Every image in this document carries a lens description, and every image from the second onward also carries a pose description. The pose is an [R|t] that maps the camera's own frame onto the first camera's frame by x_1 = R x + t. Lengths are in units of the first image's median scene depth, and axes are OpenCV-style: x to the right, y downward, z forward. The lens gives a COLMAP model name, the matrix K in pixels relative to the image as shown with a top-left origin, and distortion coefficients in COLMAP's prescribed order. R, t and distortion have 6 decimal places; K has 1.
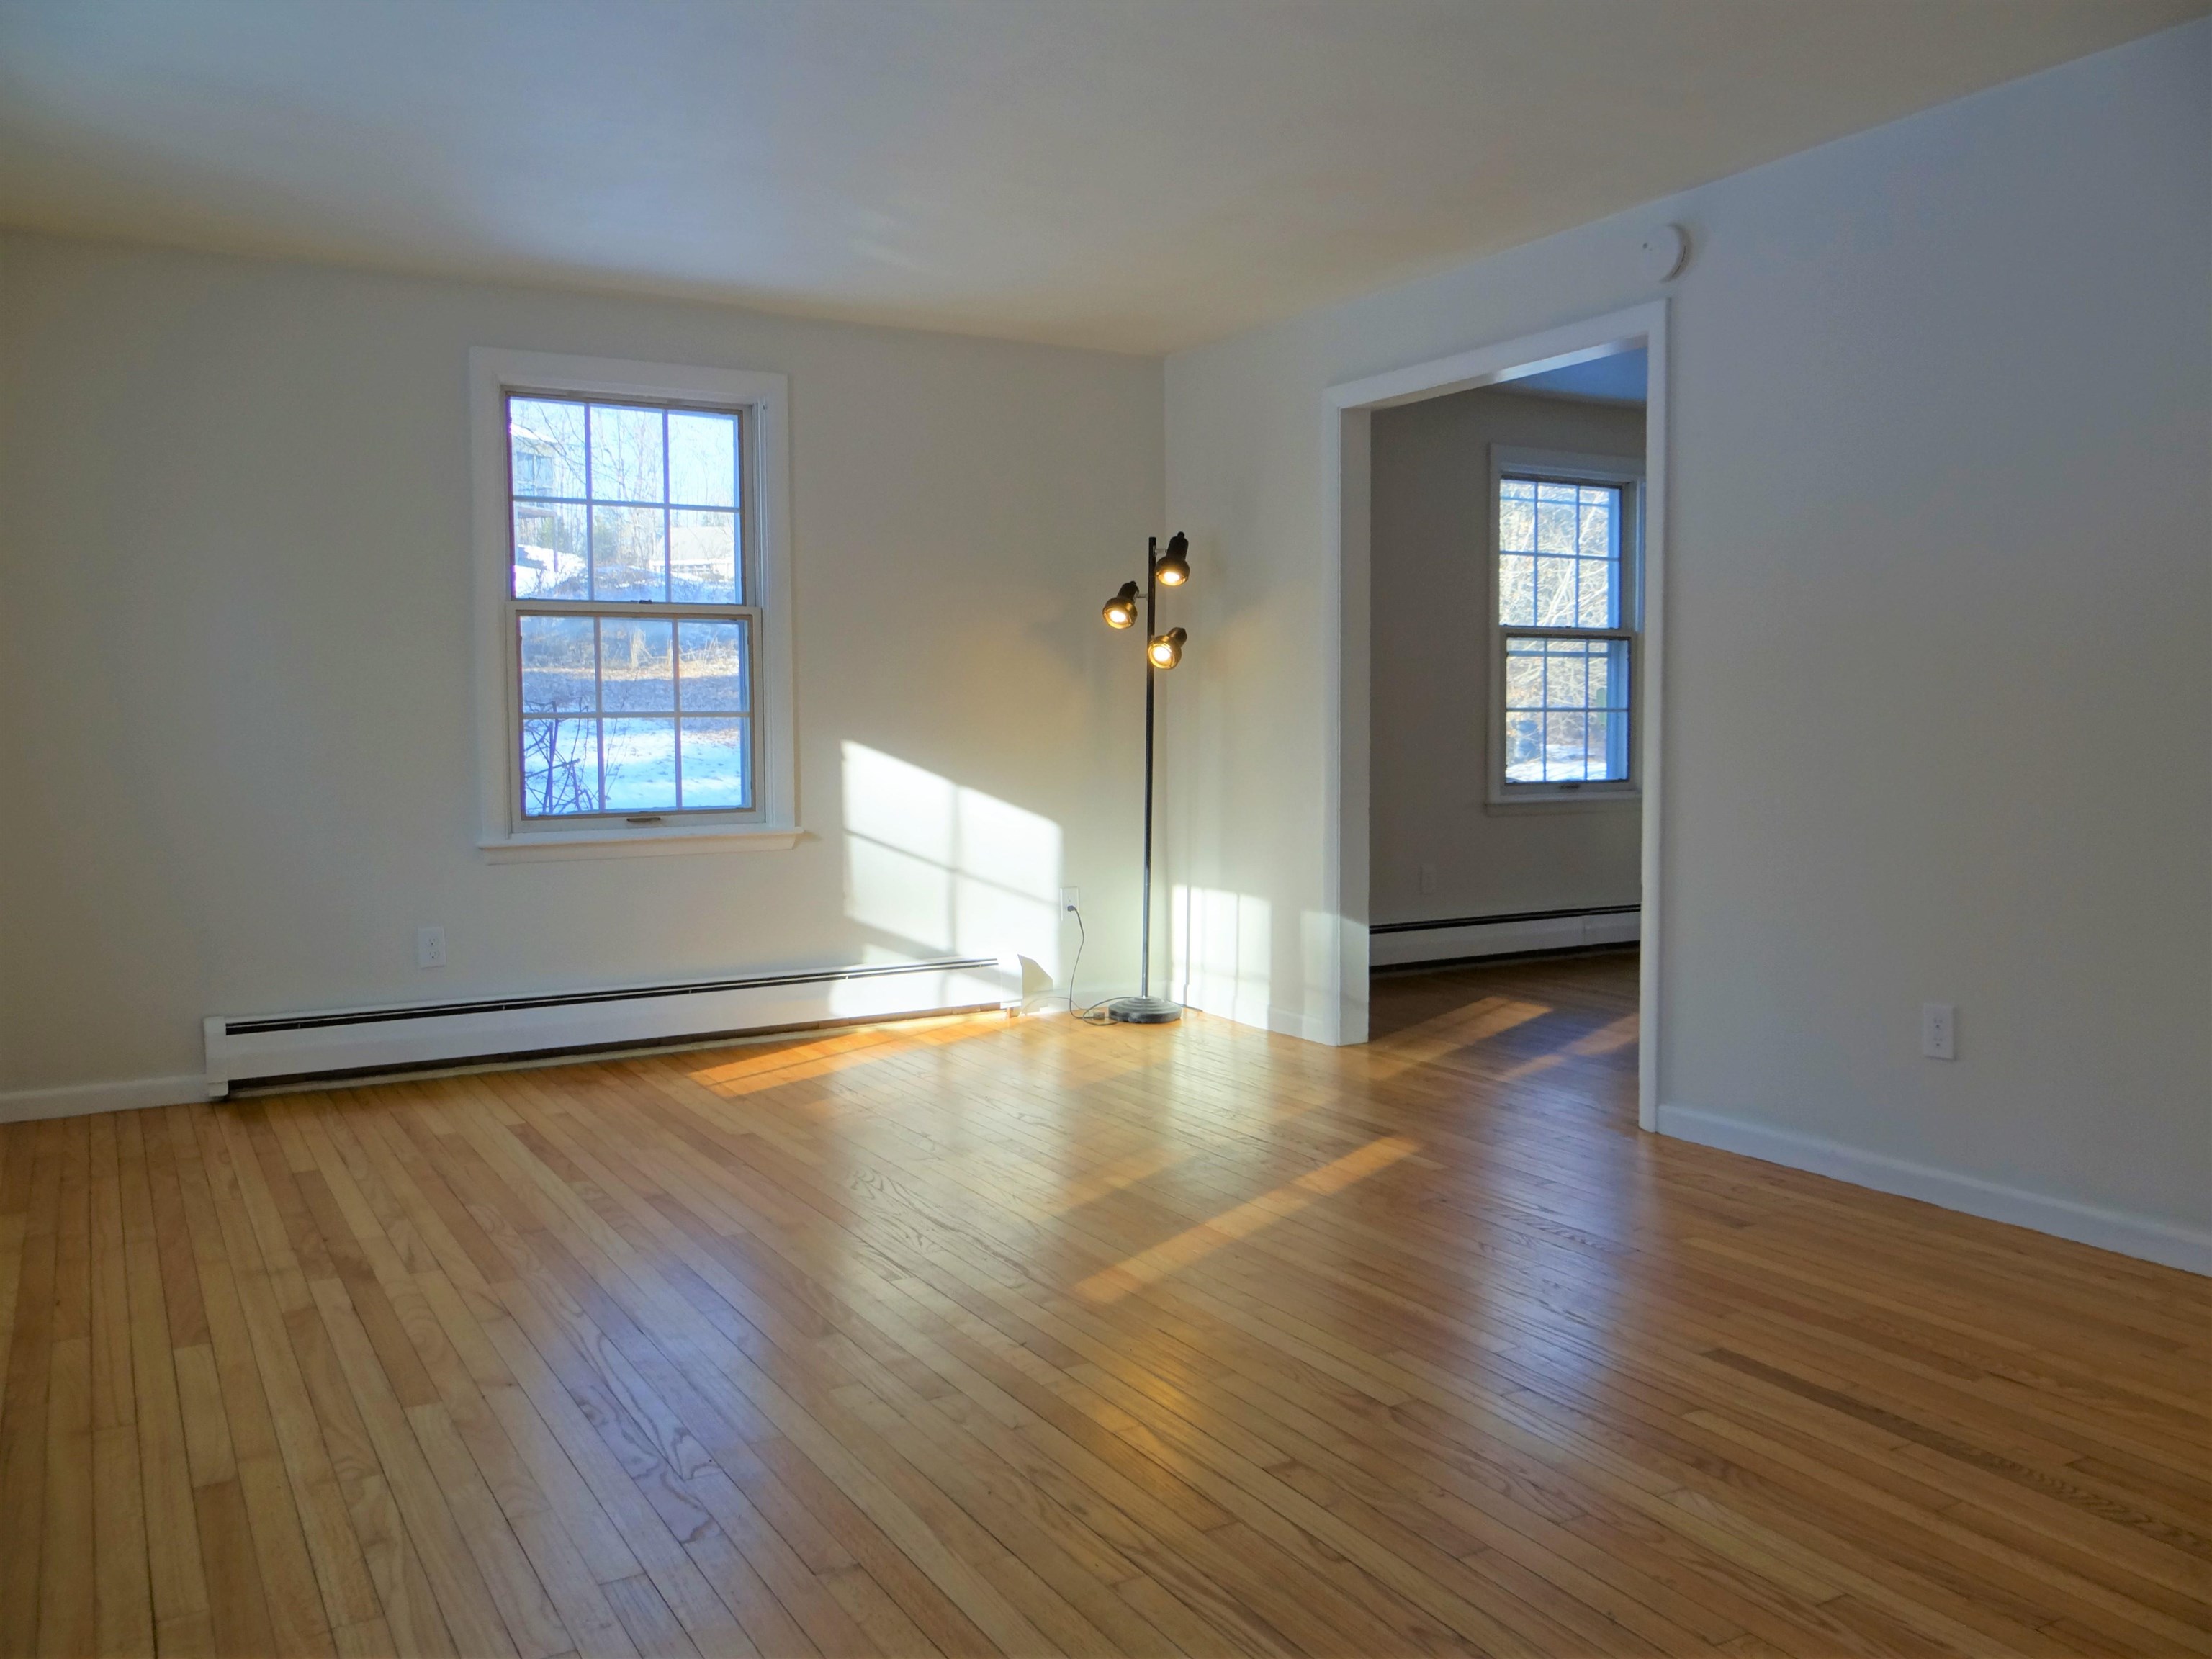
lens RADIAL K [[1804.1, 0, 989.5], [0, 1804.1, 830.0], [0, 0, 1]] dist [0.006980, 0.004433]
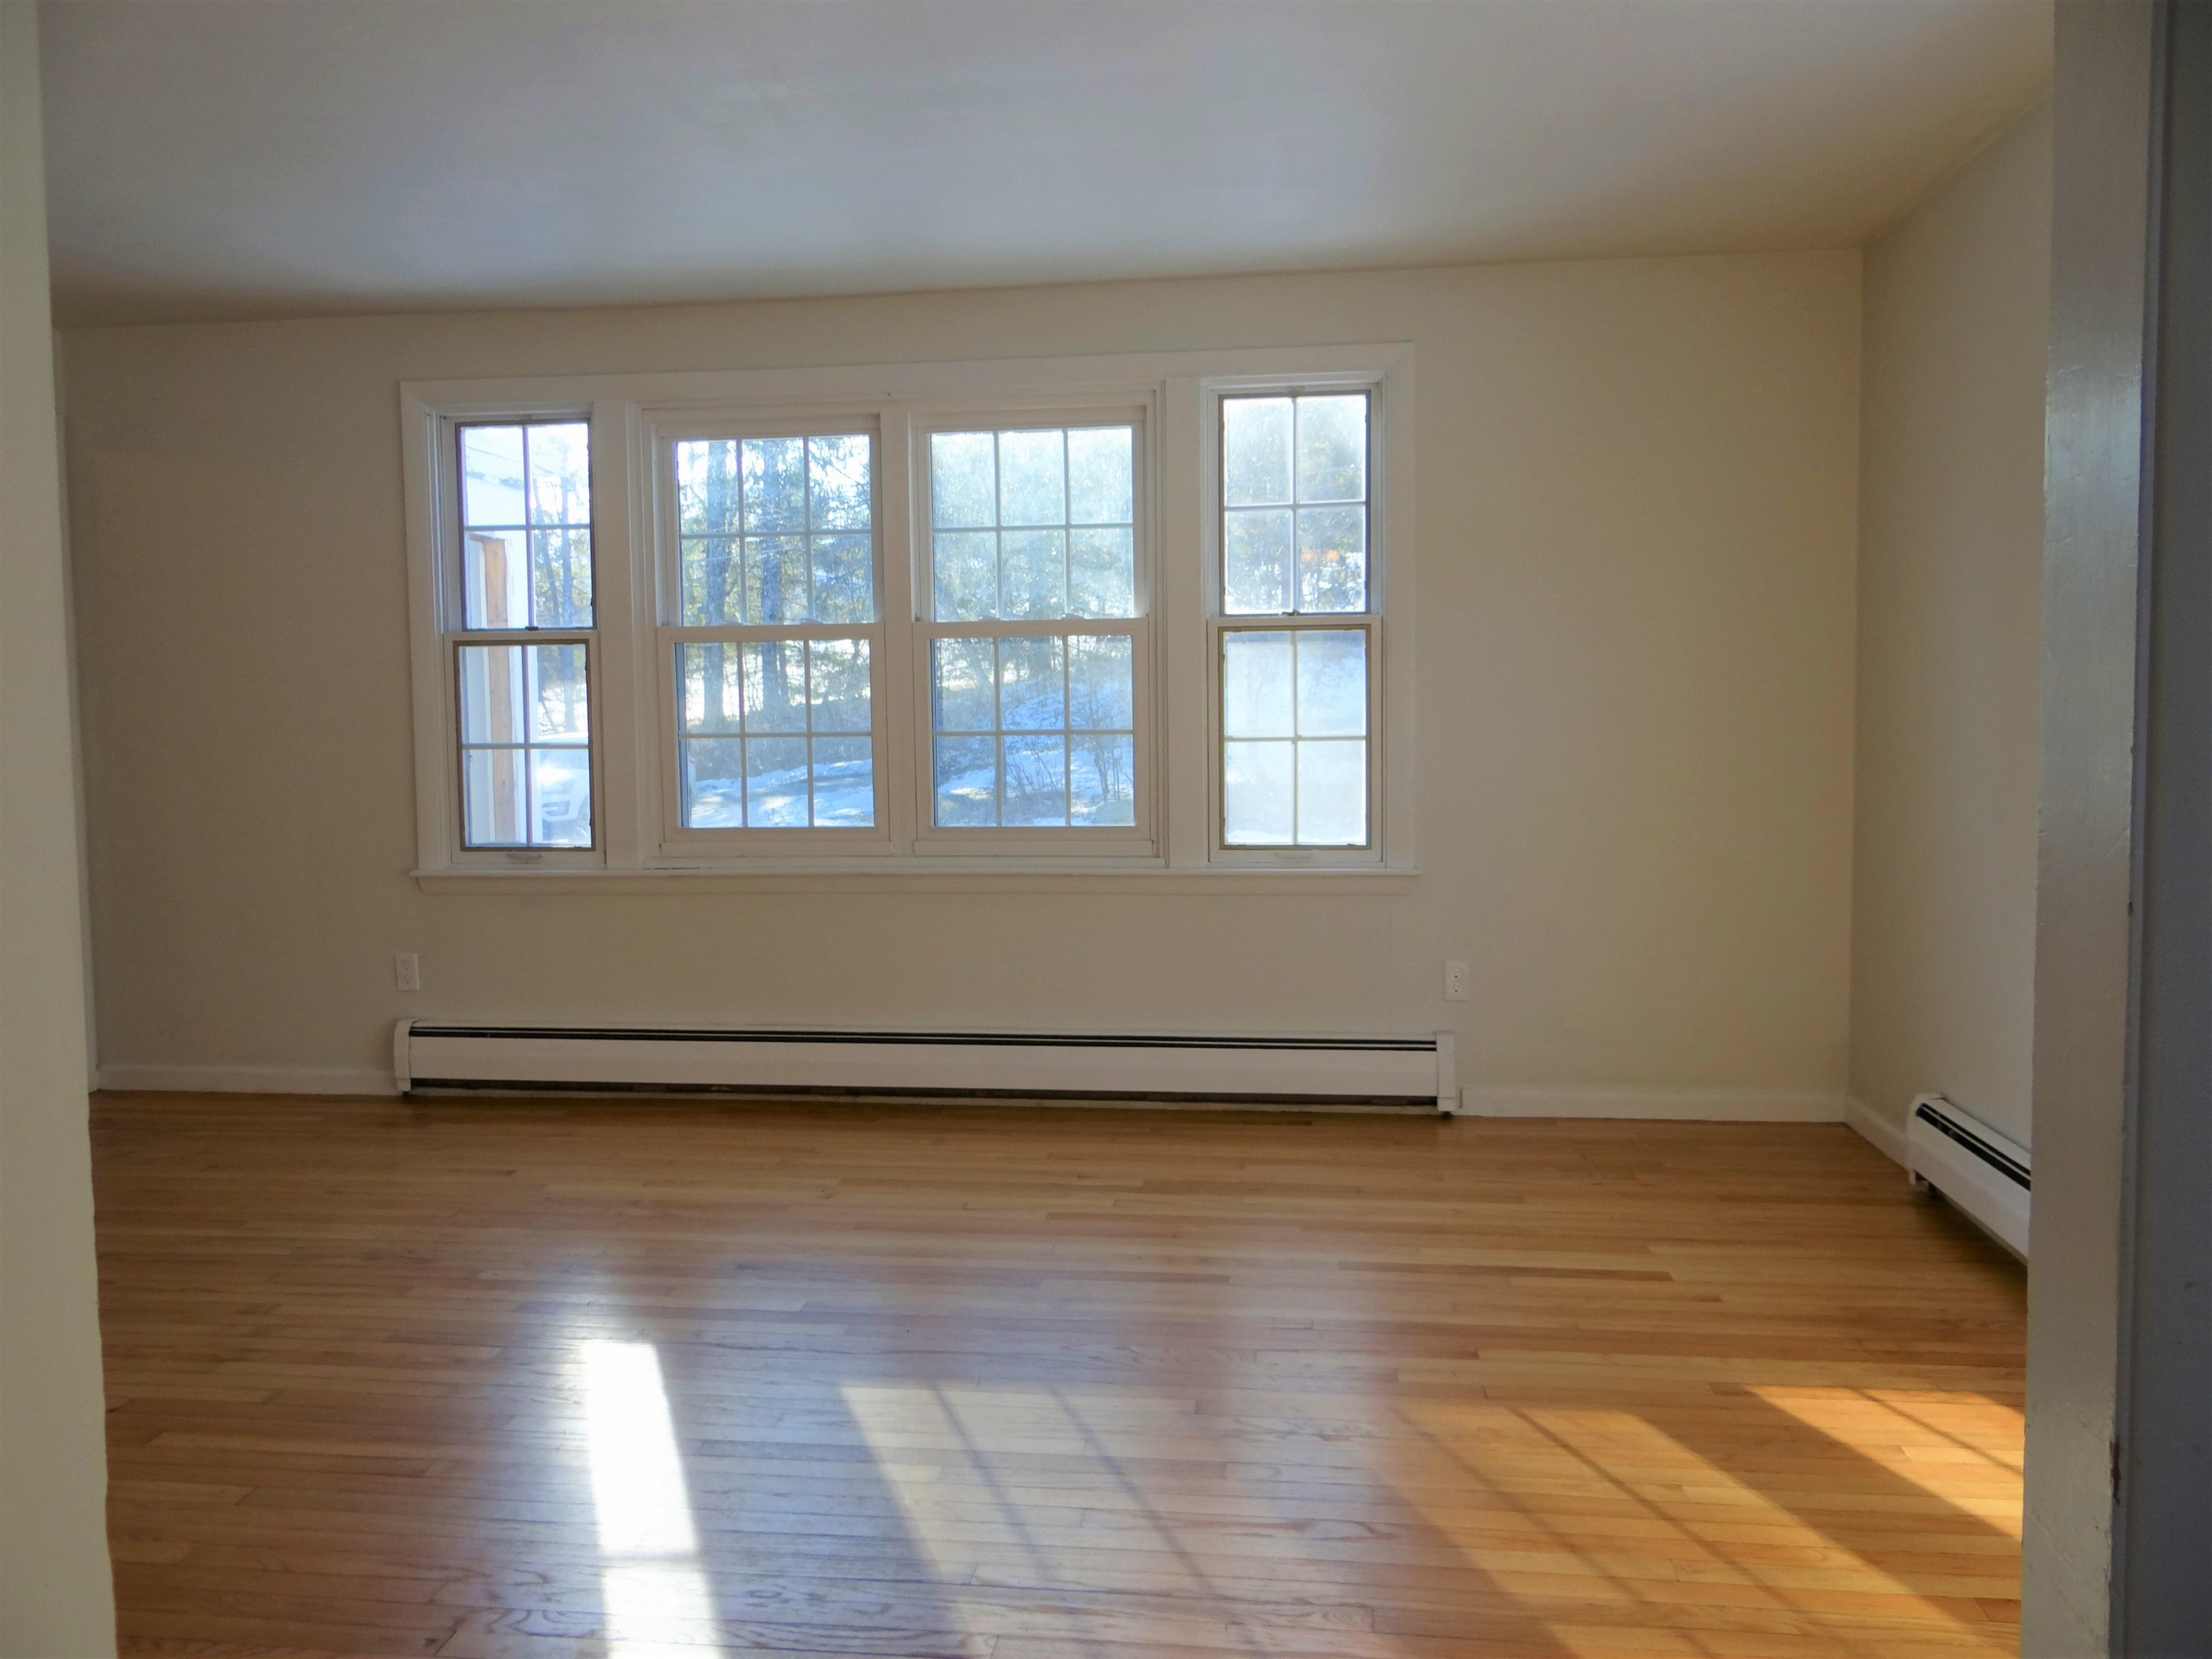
lens RADIAL K [[1740.2, 0, 1106.0], [0, 1740.2, 829.5], [0, 0, 1]] dist [0.013056, 0.006009]
pose [[-0.574970, 0.072102, -0.814991, 0.608939], [-0.033835, 0.993162, 0.111735, -0.130853], [0.817475, 0.091820, -0.568599, 1.595614]]
